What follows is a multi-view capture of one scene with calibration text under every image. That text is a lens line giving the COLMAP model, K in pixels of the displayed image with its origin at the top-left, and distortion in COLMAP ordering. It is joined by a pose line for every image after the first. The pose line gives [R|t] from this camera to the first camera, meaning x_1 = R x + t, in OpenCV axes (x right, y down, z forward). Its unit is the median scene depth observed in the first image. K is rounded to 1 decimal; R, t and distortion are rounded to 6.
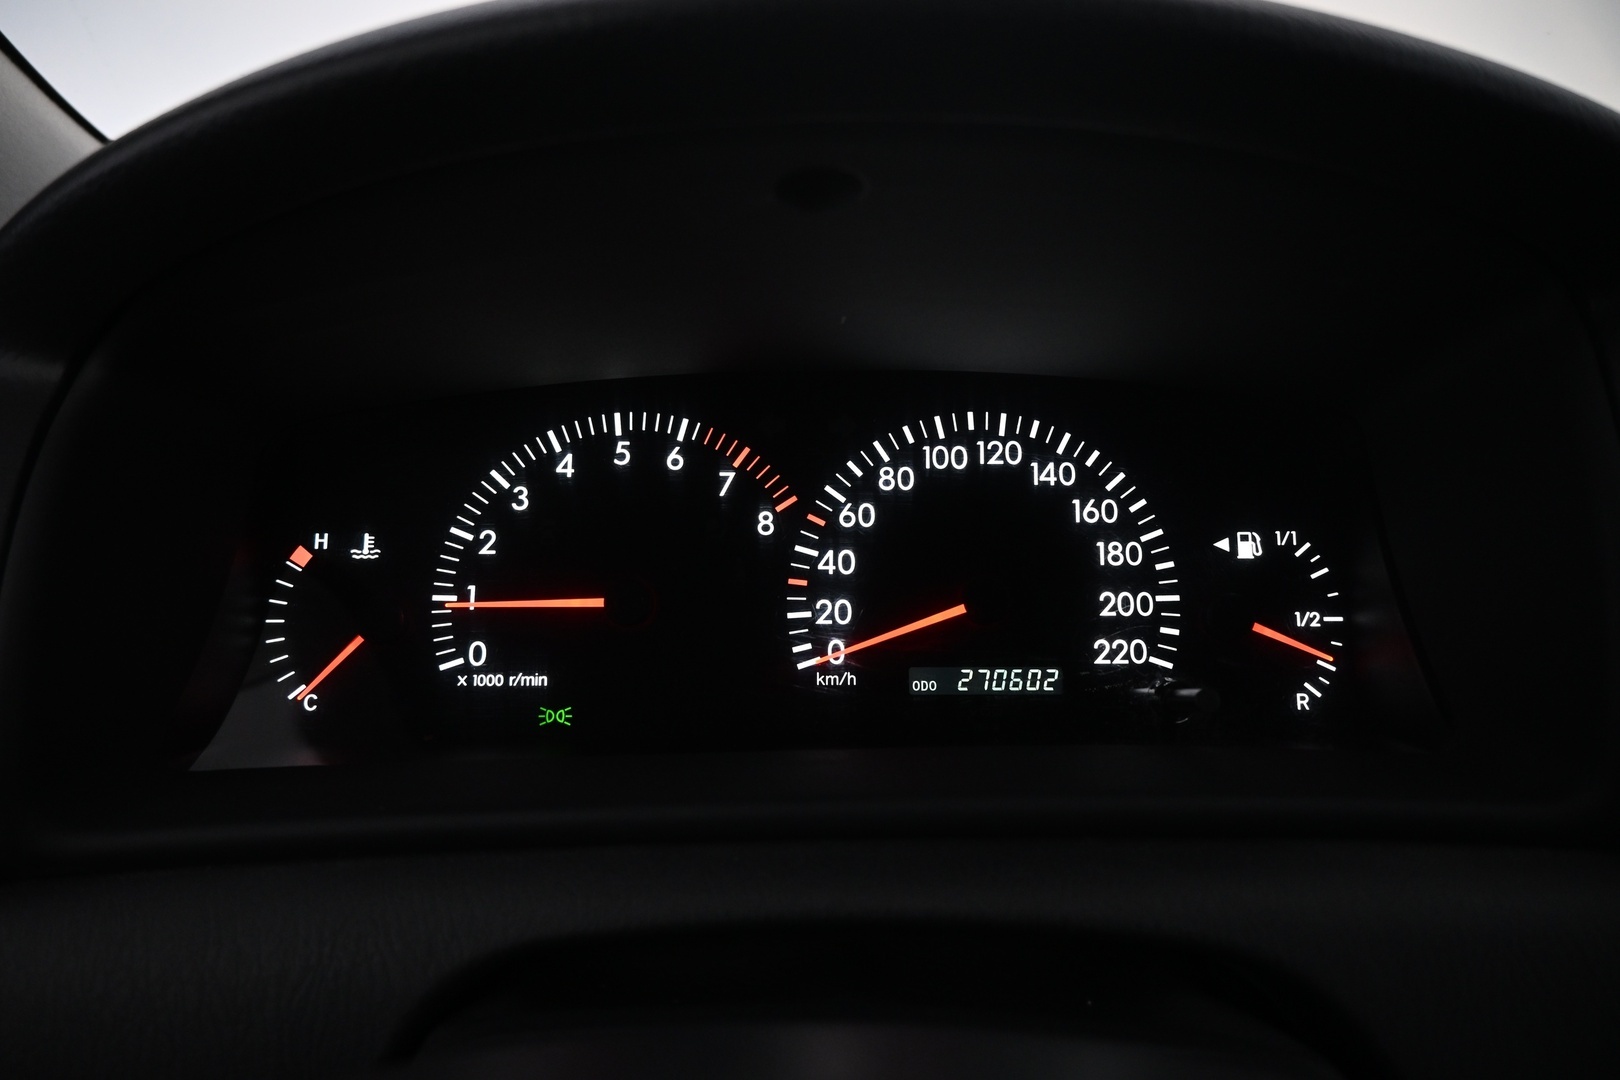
lens RADIAL K [[1104.2, 0, 815.7], [0, 1104.2, 534.8], [0, 0, 1]] dist [-0.005632, 0.001485]
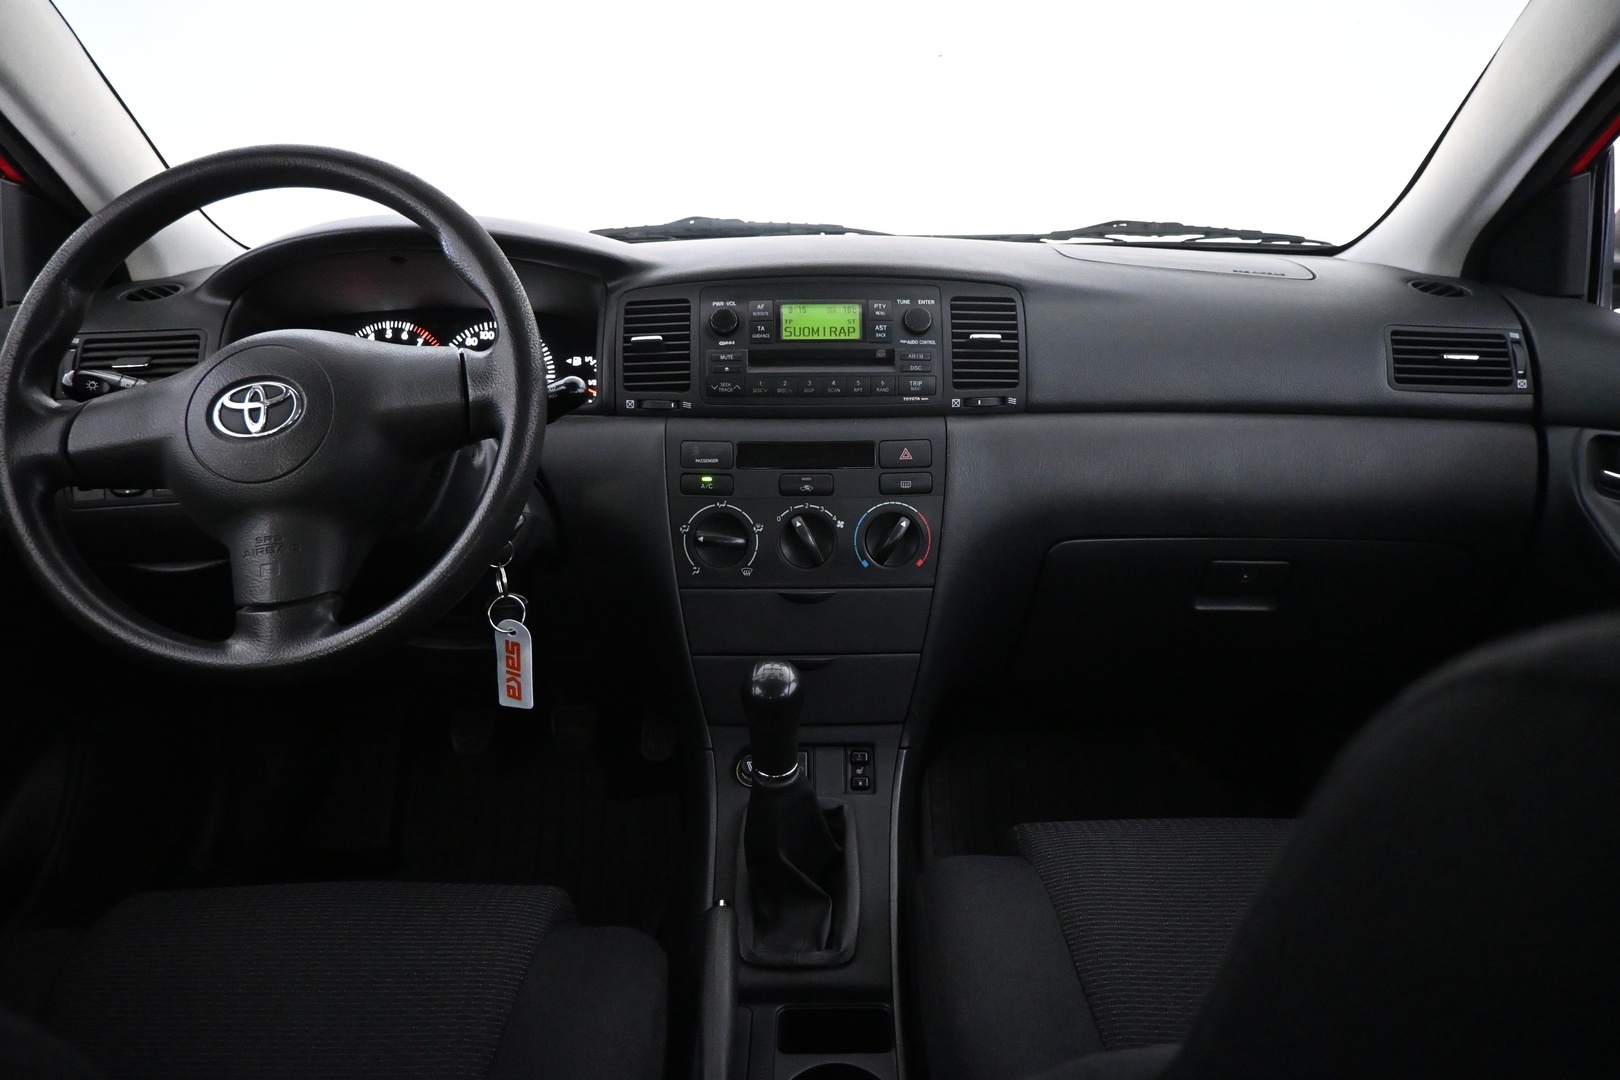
lens RADIAL K [[1104.2, 0, 800.0], [0, 1104.2, 539.5], [0, 0, 1]] dist [-0.005632, 0.001485]
pose [[0.999962, 0.001303, -0.008659, 1.093211], [-0.001663, 0.999128, -0.041717, 0.682590], [0.008597, 0.041730, 0.999092, -2.281901]]
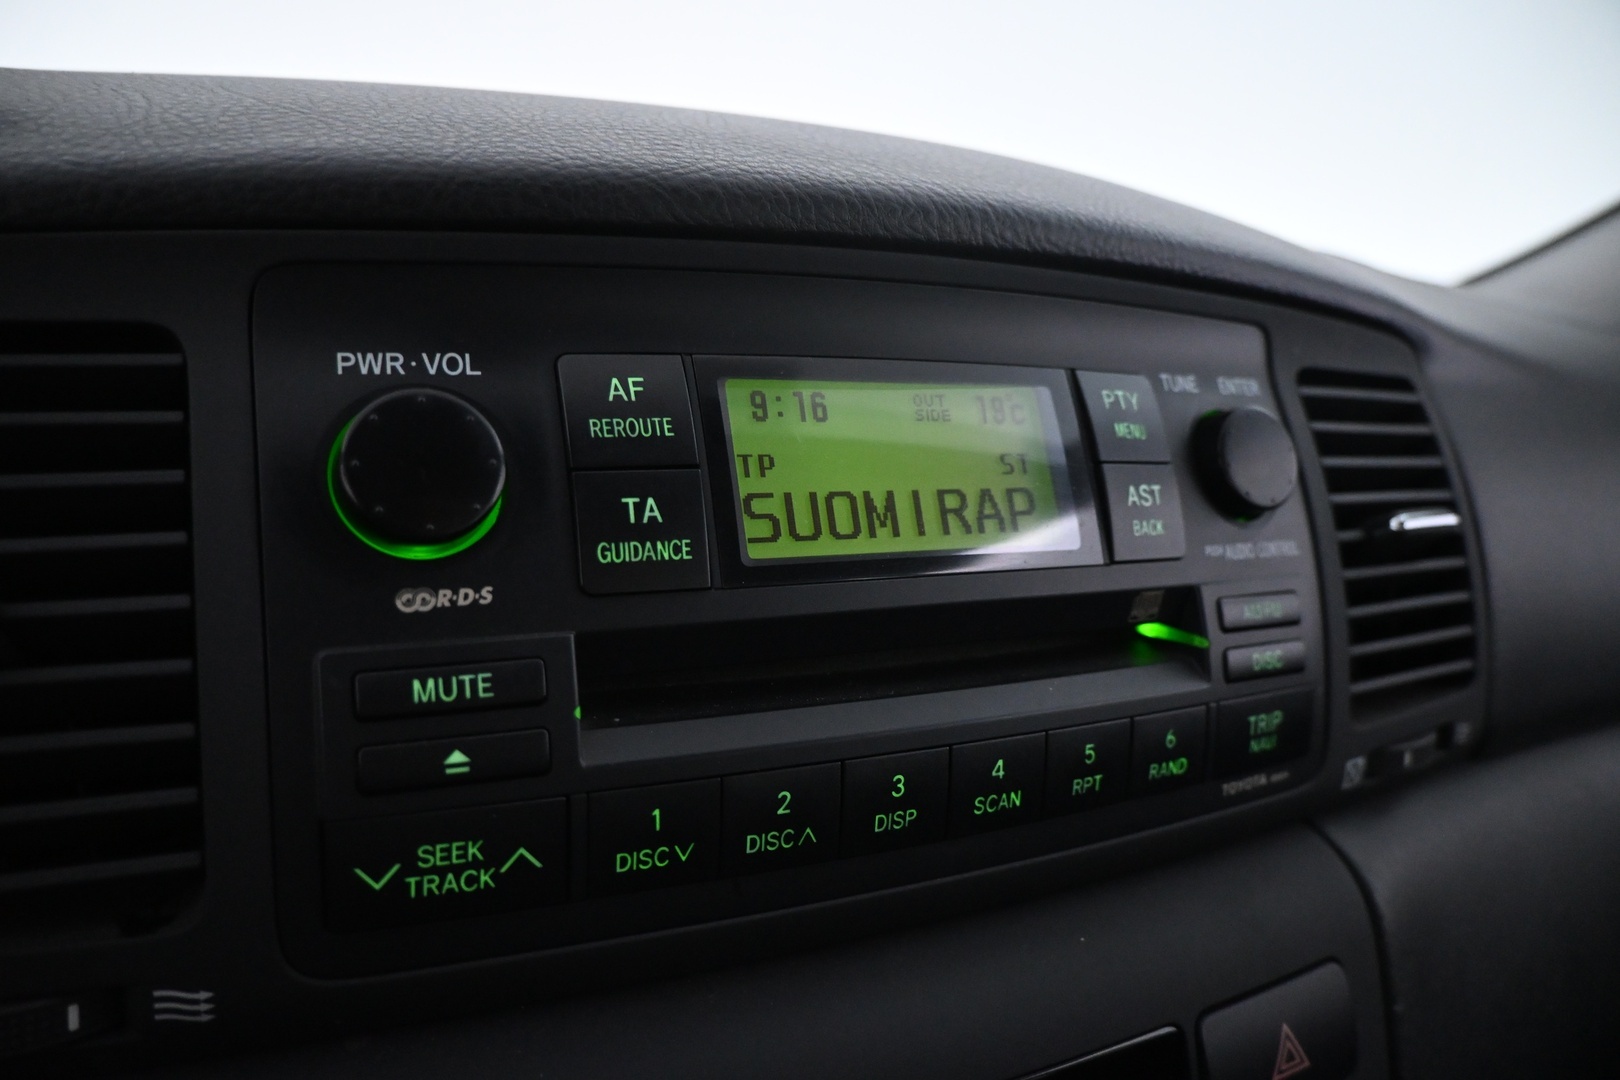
lens RADIAL K [[1104.2, 0, 801.0], [0, 1104.2, 533.3], [0, 0, 1]] dist [-0.005632, 0.001485]
pose [[0.905169, -0.028496, 0.424096, 0.805399], [0.061504, 0.996031, -0.064346, 0.044184], [-0.420579, 0.084327, 0.903329, 0.137592]]
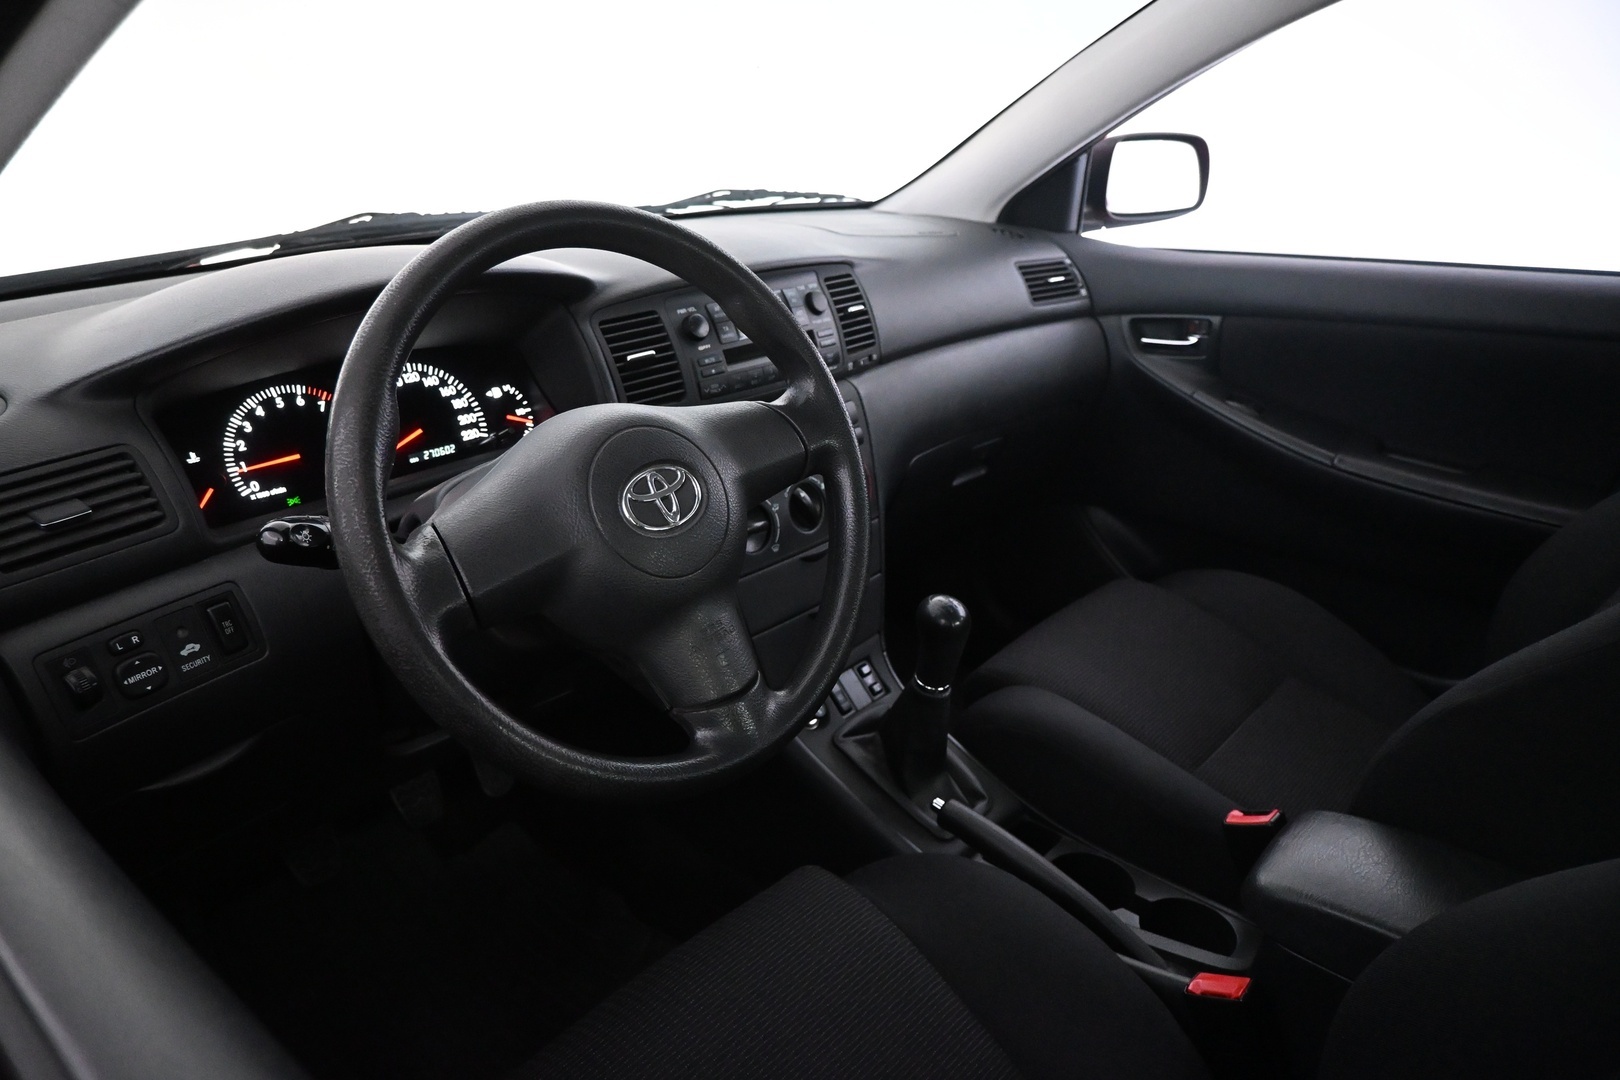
lens RADIAL K [[1104.2, 0, 803.9], [0, 1104.2, 537.0], [0, 0, 1]] dist [-0.005632, 0.001485]
pose [[0.677721, -0.274617, 0.682113, -1.219778], [0.255337, 0.957810, 0.131919, 0.206875], [-0.689562, 0.084765, 0.719249, -1.740379]]
